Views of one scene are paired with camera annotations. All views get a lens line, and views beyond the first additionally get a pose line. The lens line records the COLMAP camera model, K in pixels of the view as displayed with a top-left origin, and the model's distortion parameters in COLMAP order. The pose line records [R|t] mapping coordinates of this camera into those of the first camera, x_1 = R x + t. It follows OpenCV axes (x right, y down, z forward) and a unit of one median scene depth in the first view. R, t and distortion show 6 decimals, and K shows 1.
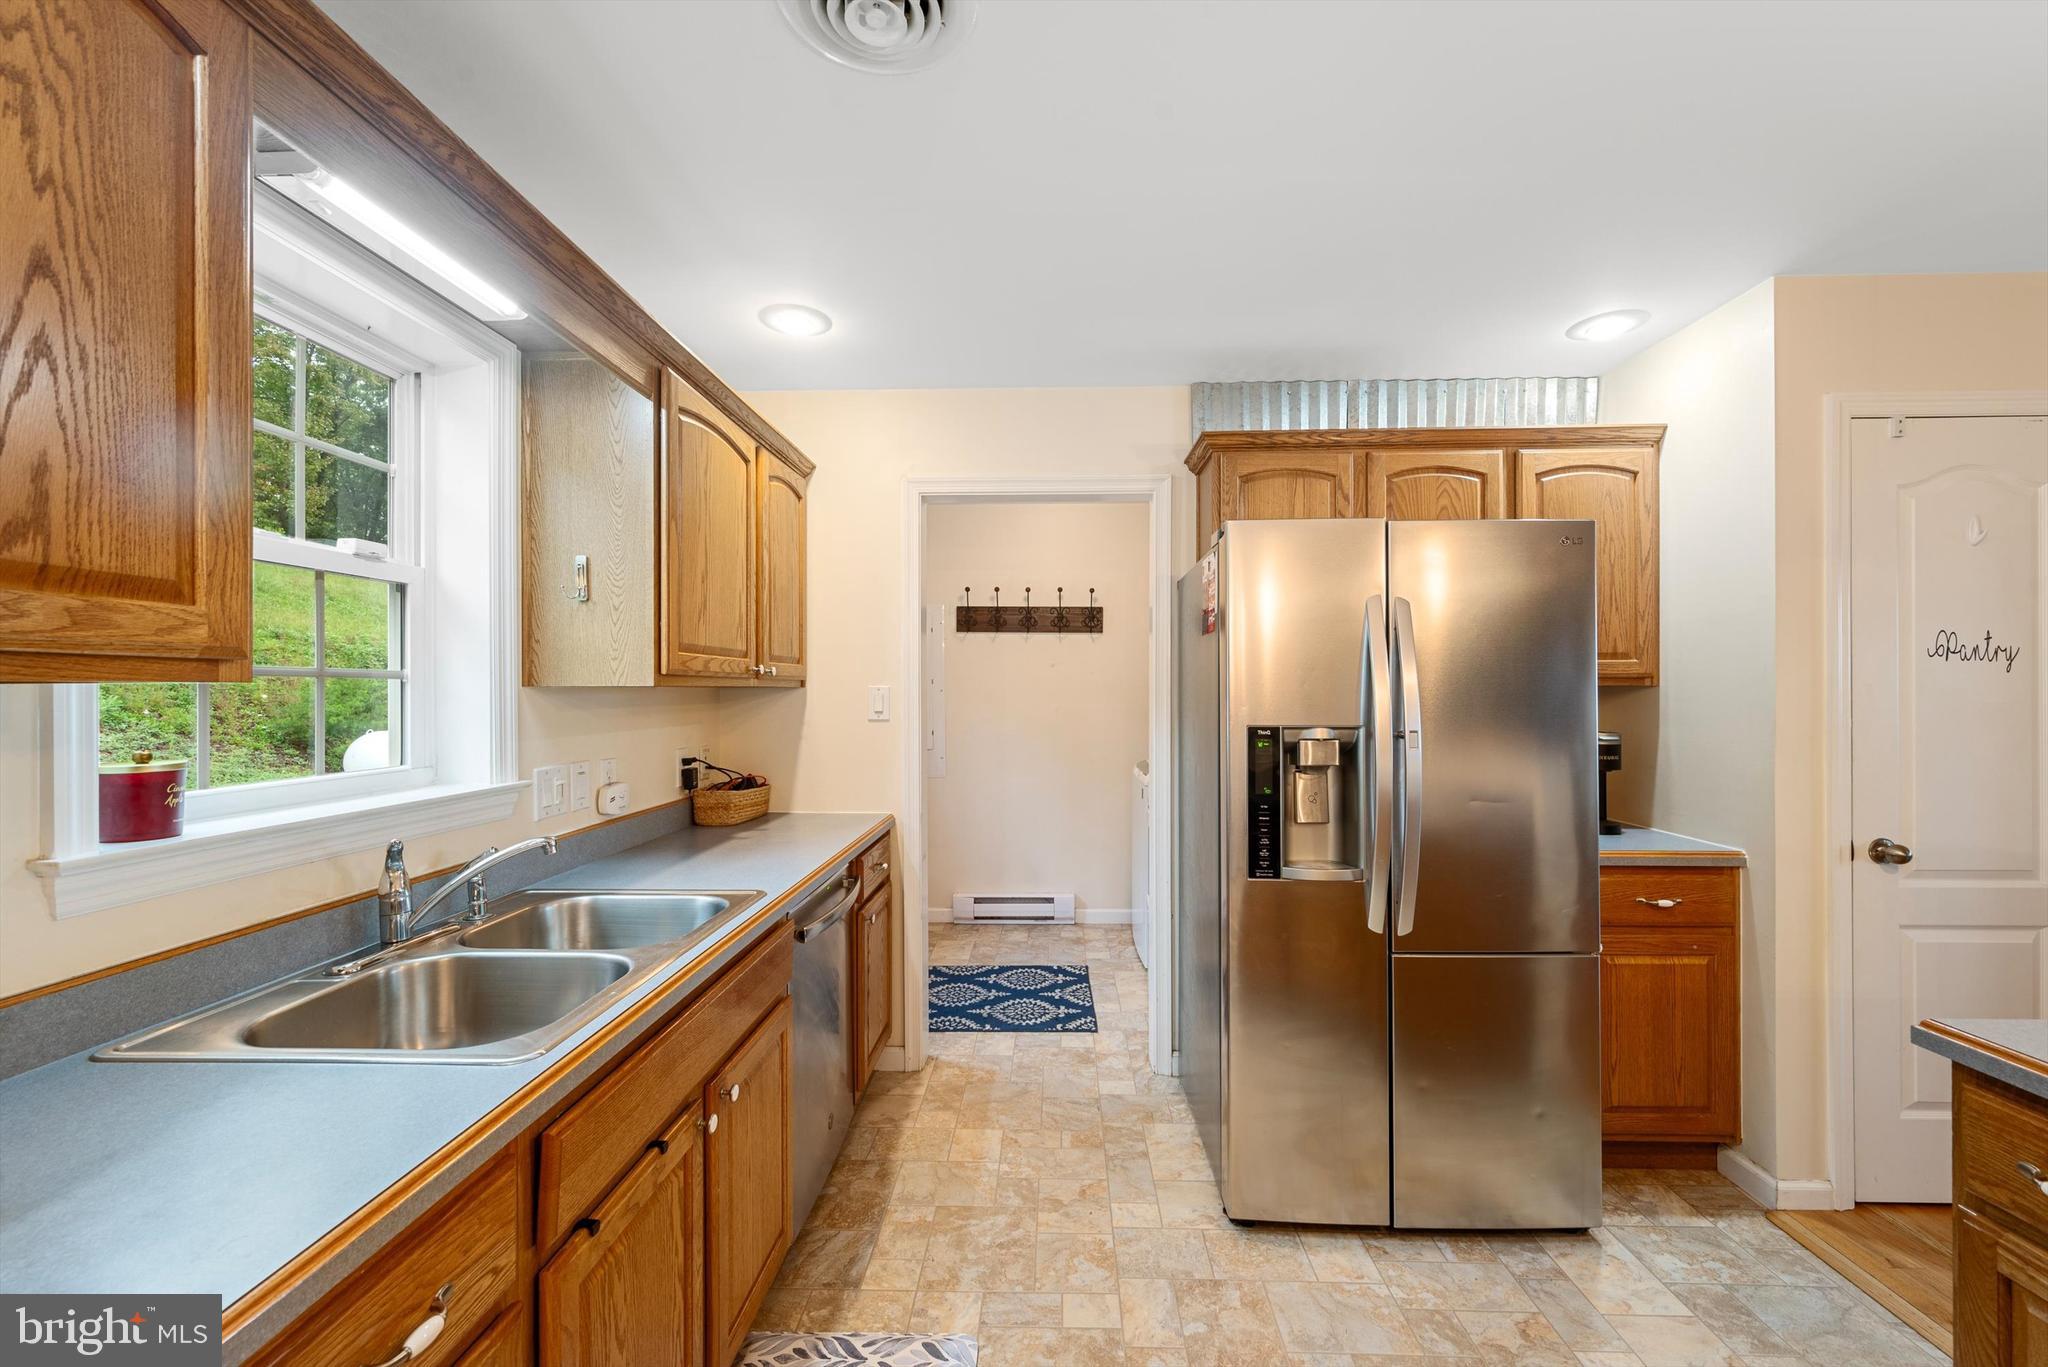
lens RADIAL K [[819.0, 0, 1031.2], [0, 819.0, 685.7], [0, 0, 1]] dist [-0.002137, 0.000847]
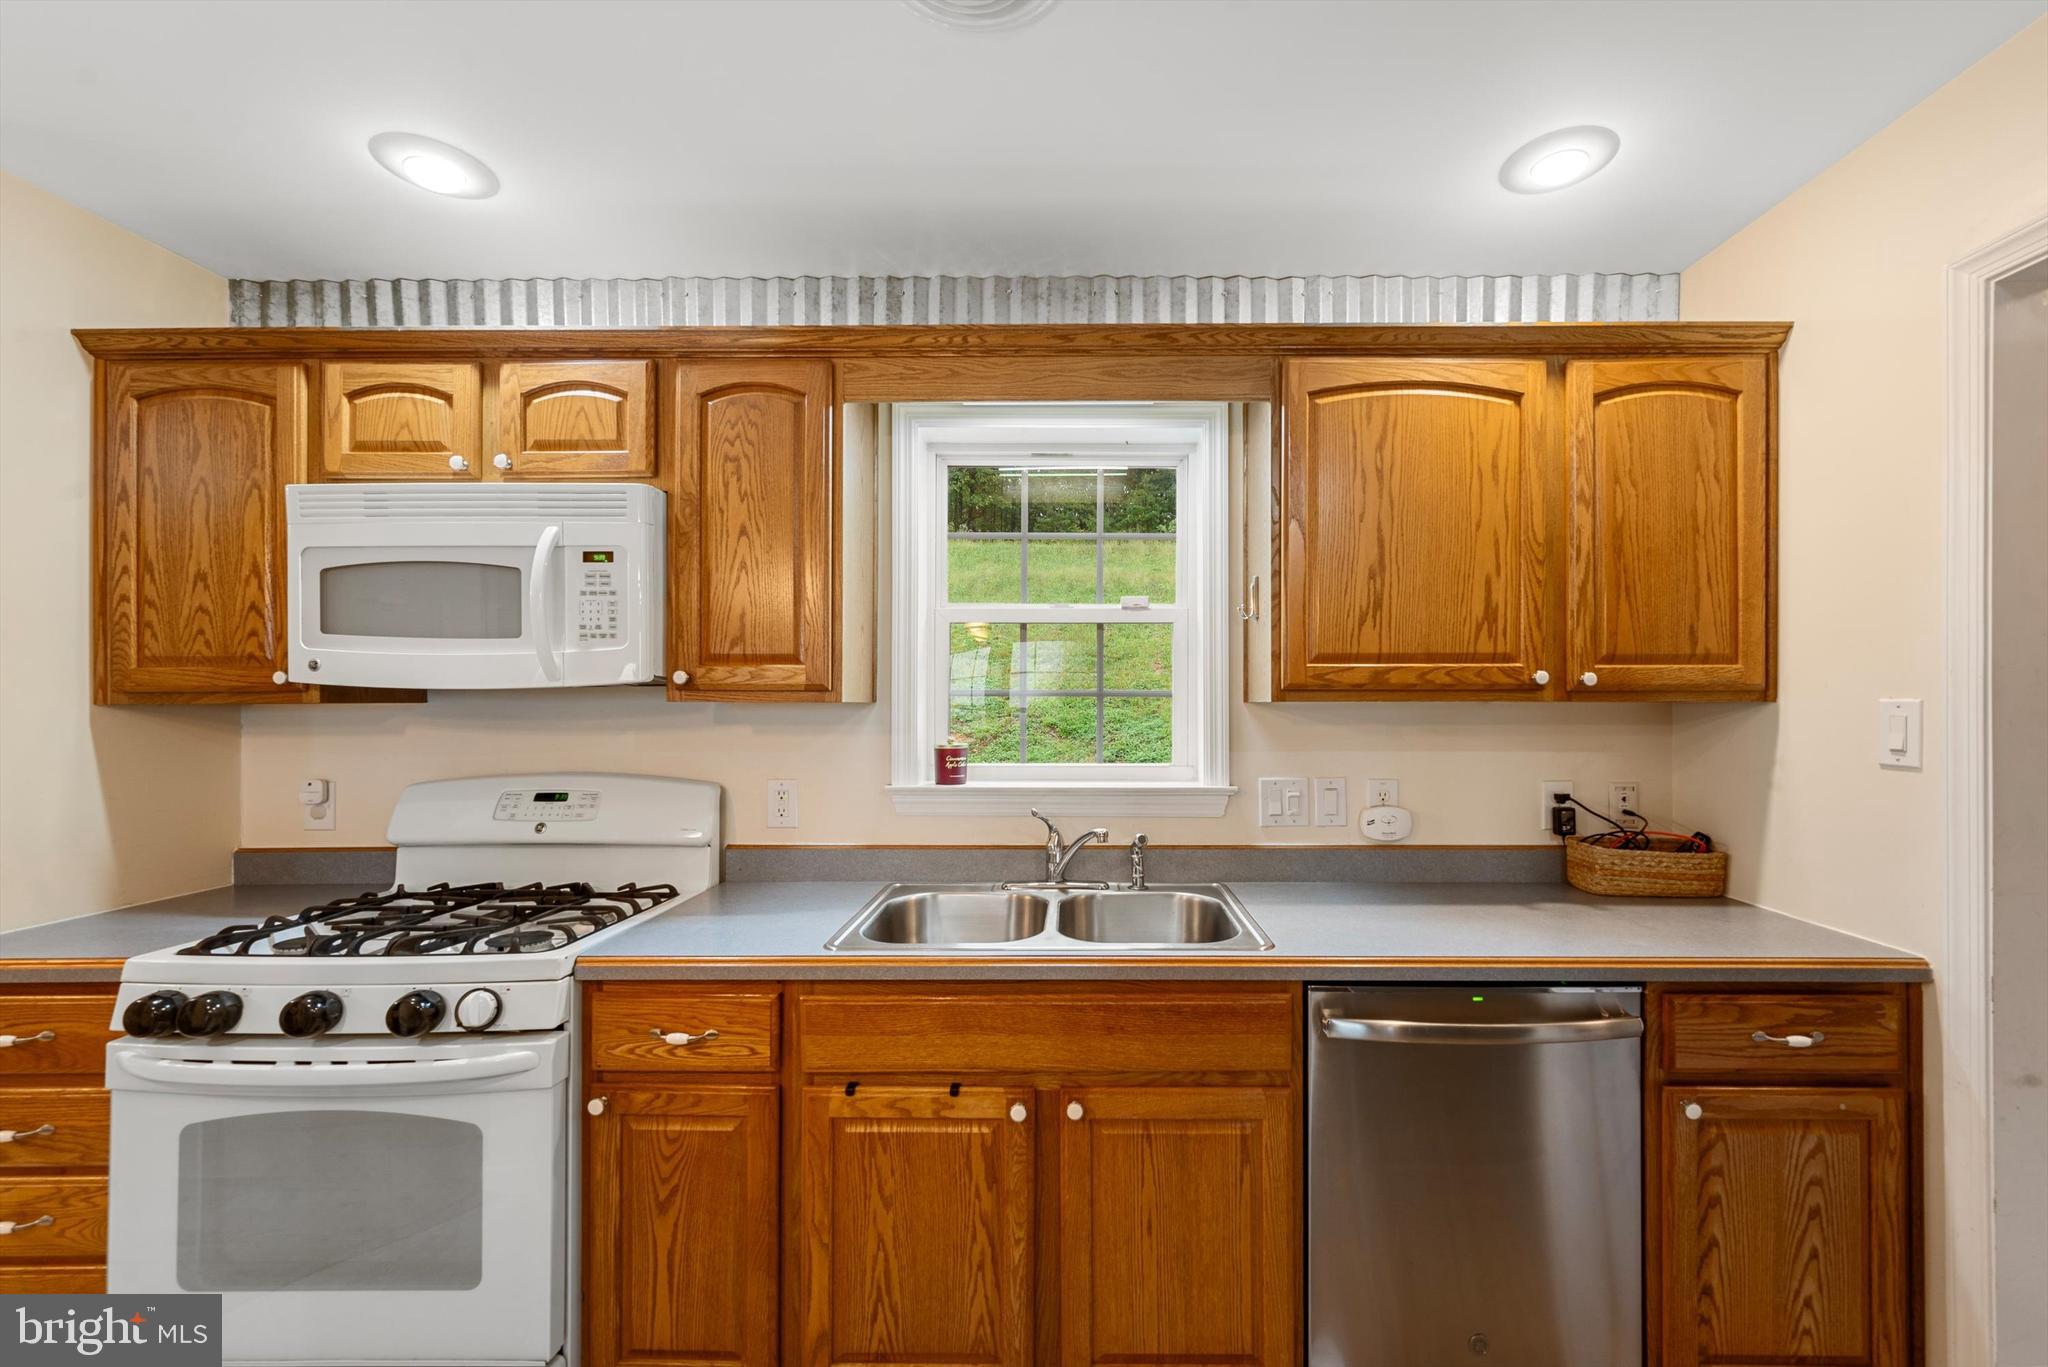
lens RADIAL K [[819.0, 0, 1081.1], [0, 819.0, 700.0], [0, 0, 1]] dist [-0.002137, 0.000847]
pose [[0.024173, -0.002297, -0.999705, 0.427459], [0.004902, 0.999986, -0.002179, -0.000587], [0.999696, -0.004848, 0.024184, 0.666355]]
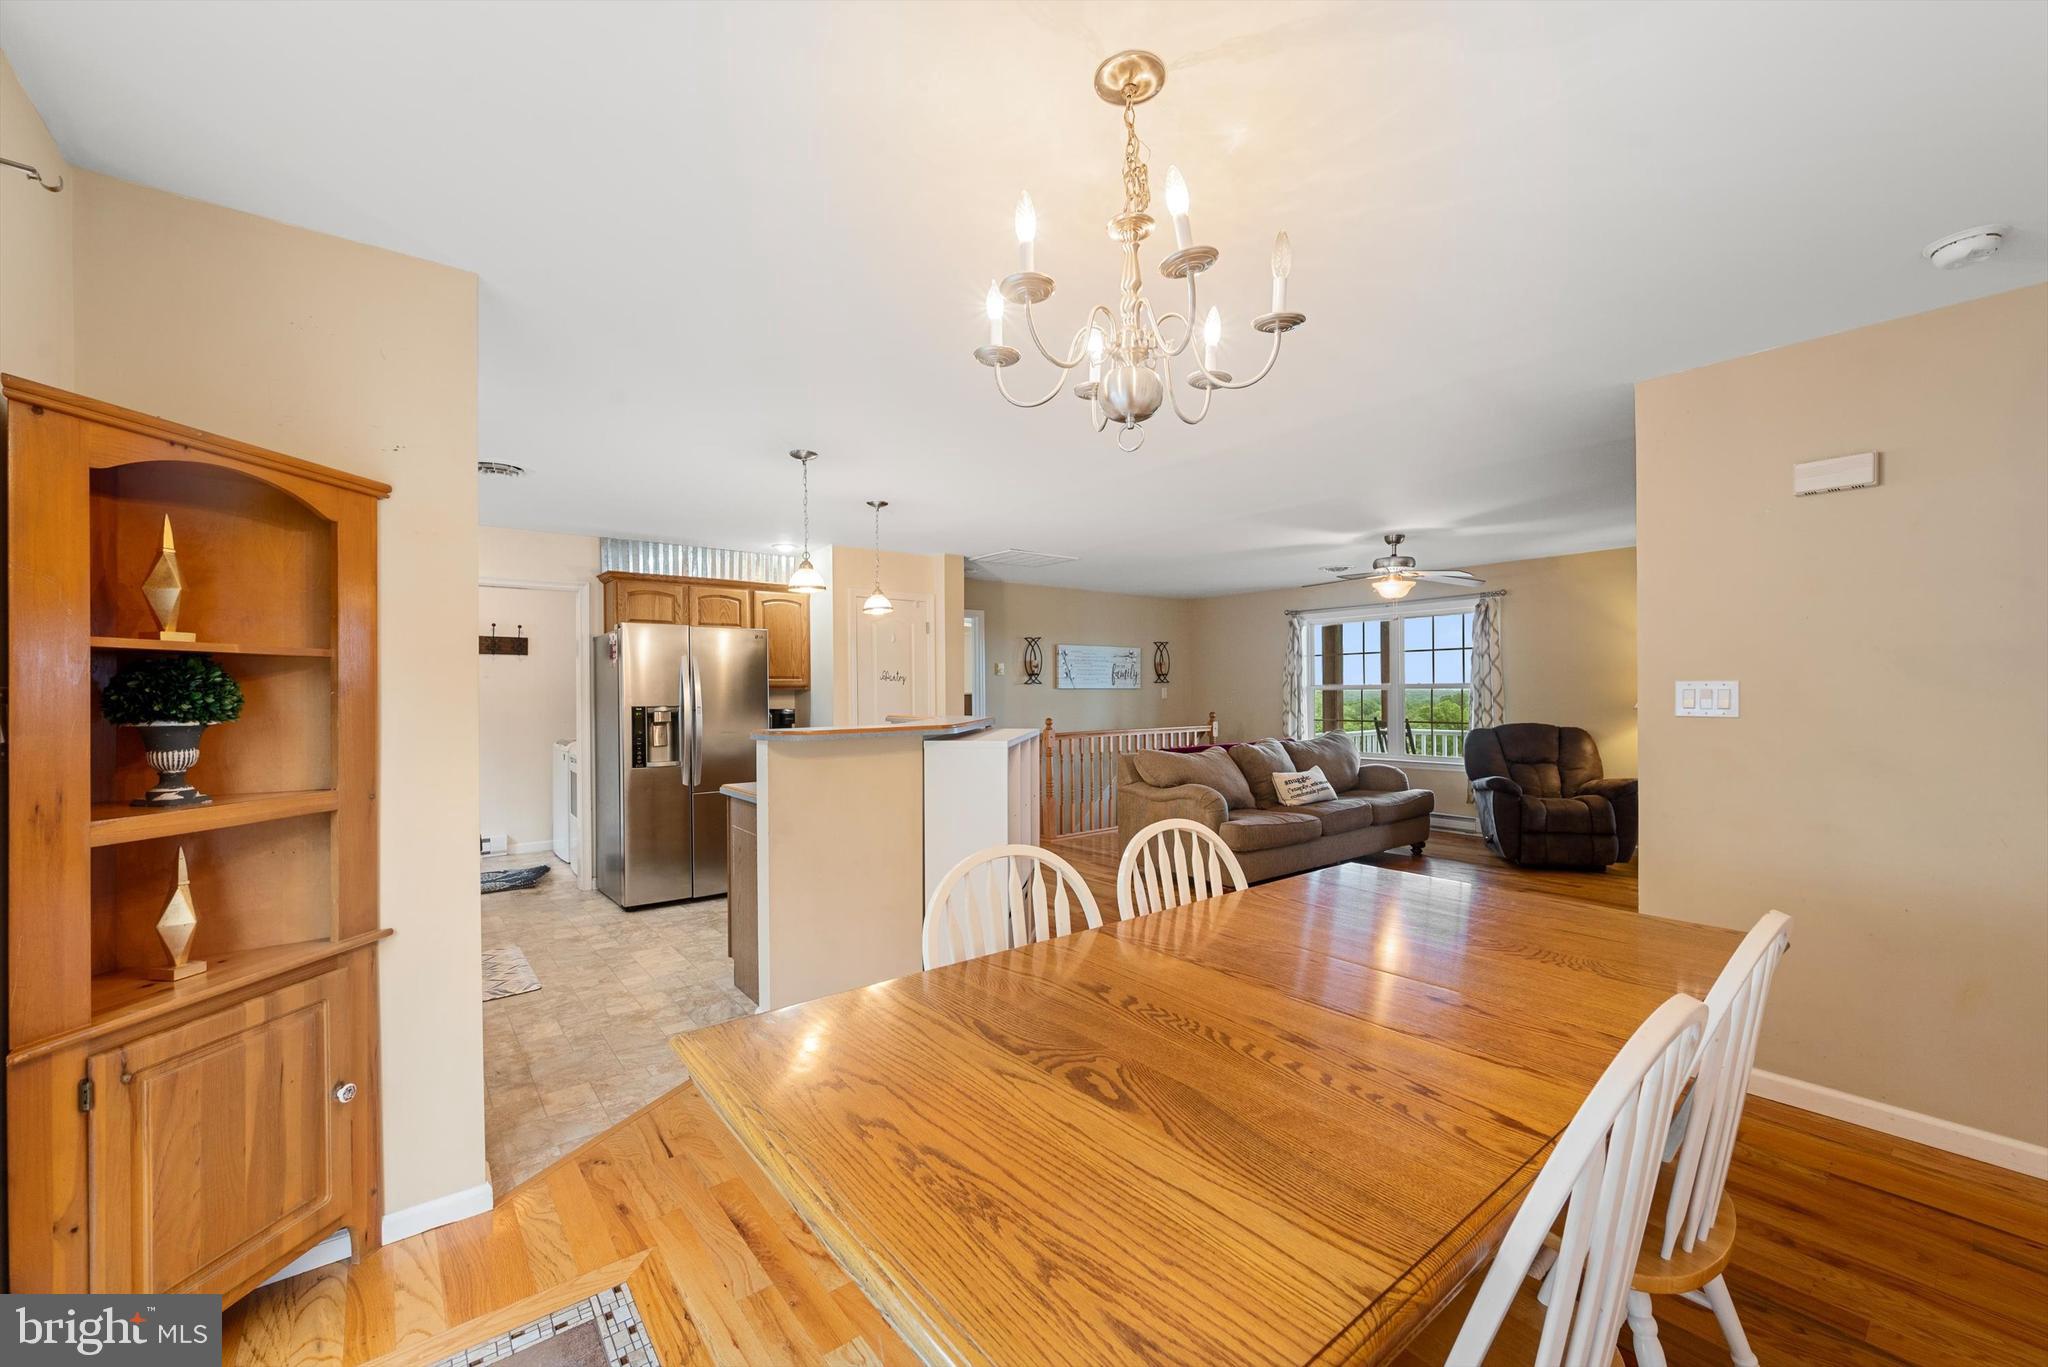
lens RADIAL K [[819.0, 0, 1031.5], [0, 819.0, 693.6], [0, 0, 1]] dist [-0.002137, 0.000847]
pose [[0.762123, -0.006508, 0.647399, -0.398683], [0.005517, 0.999978, 0.003558, 0.007770], [-0.647409, 0.000860, 0.762143, -1.598684]]
